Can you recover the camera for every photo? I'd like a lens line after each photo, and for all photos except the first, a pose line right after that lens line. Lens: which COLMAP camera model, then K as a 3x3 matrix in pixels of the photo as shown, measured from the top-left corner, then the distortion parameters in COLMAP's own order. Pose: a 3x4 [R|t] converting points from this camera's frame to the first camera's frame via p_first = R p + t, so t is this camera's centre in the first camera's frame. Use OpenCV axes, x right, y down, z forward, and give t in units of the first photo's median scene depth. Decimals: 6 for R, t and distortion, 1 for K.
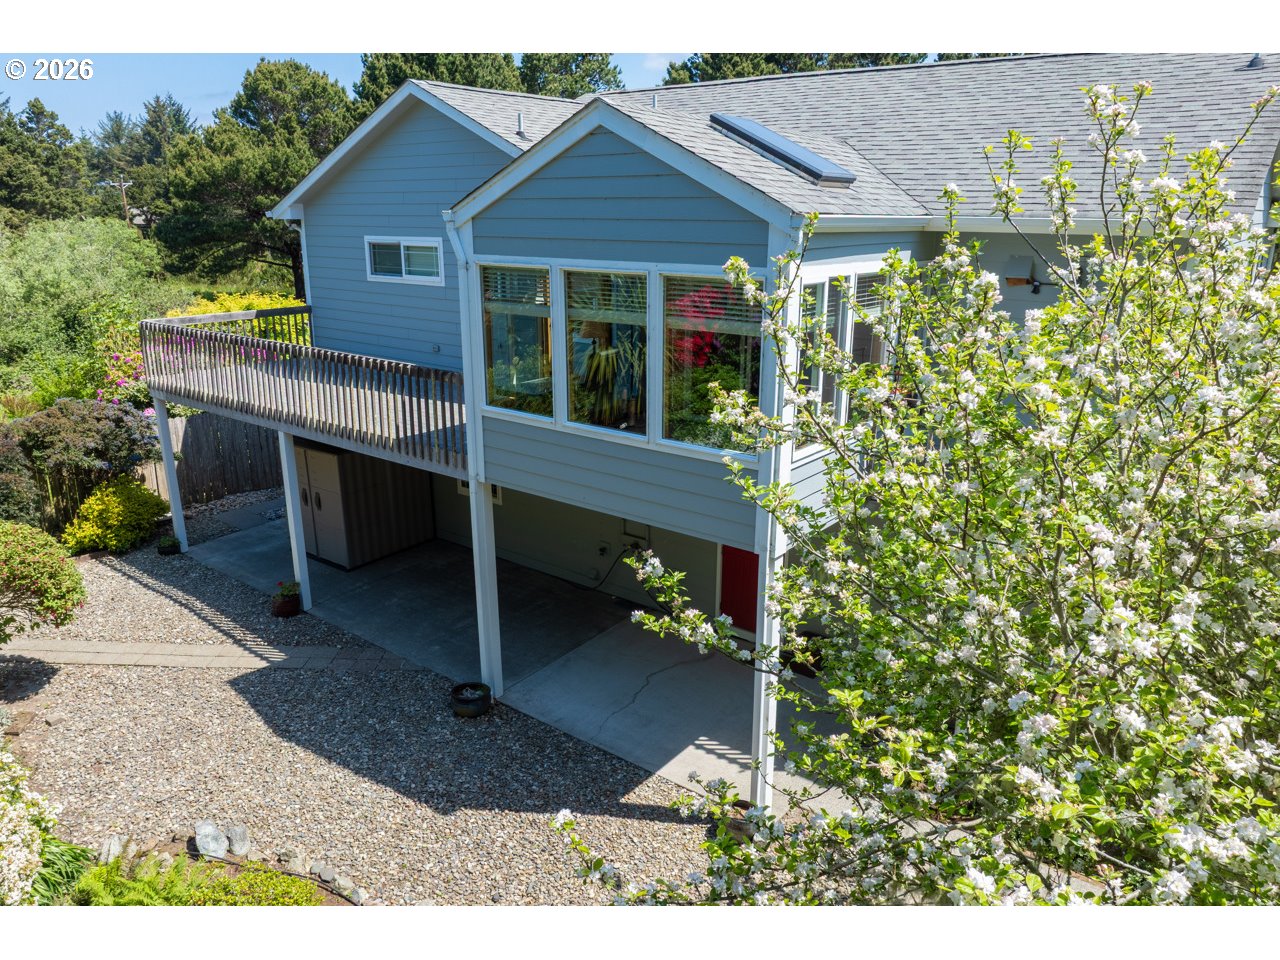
lens RADIAL K [[916.7, 0, 640.0], [0, 916.7, 480.0], [0, 0, 1]] dist [-0.021024, -0.002186]
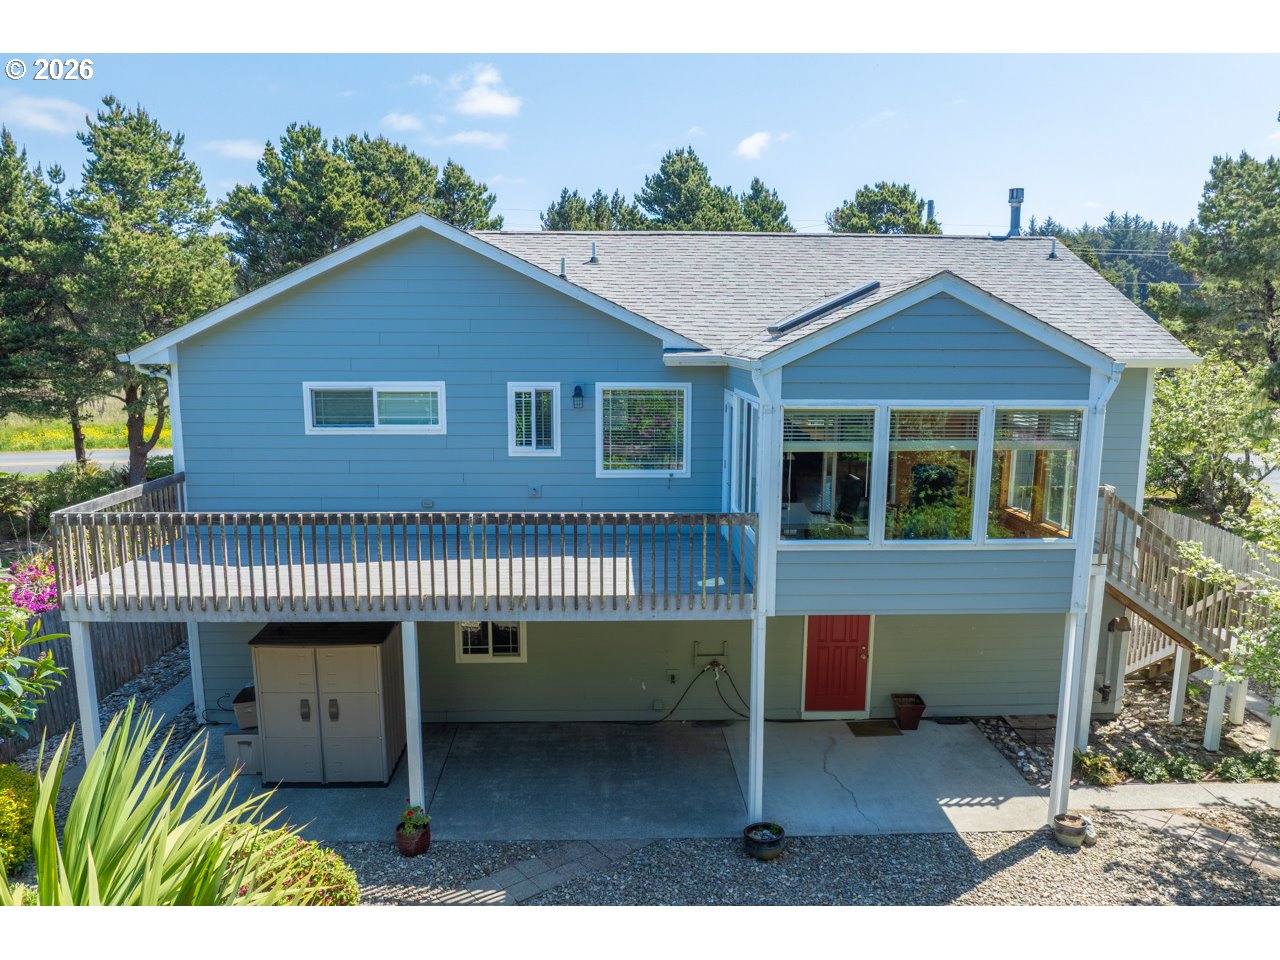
lens RADIAL K [[916.7, 0, 640.0], [0, 916.7, 480.0], [0, 0, 1]] dist [-0.021024, -0.002186]
pose [[0.763815, -0.101559, 0.637395, -0.945605], [0.180731, 0.981691, -0.060160, -0.114944], [-0.619615, 0.161148, 0.768186, 0.286447]]
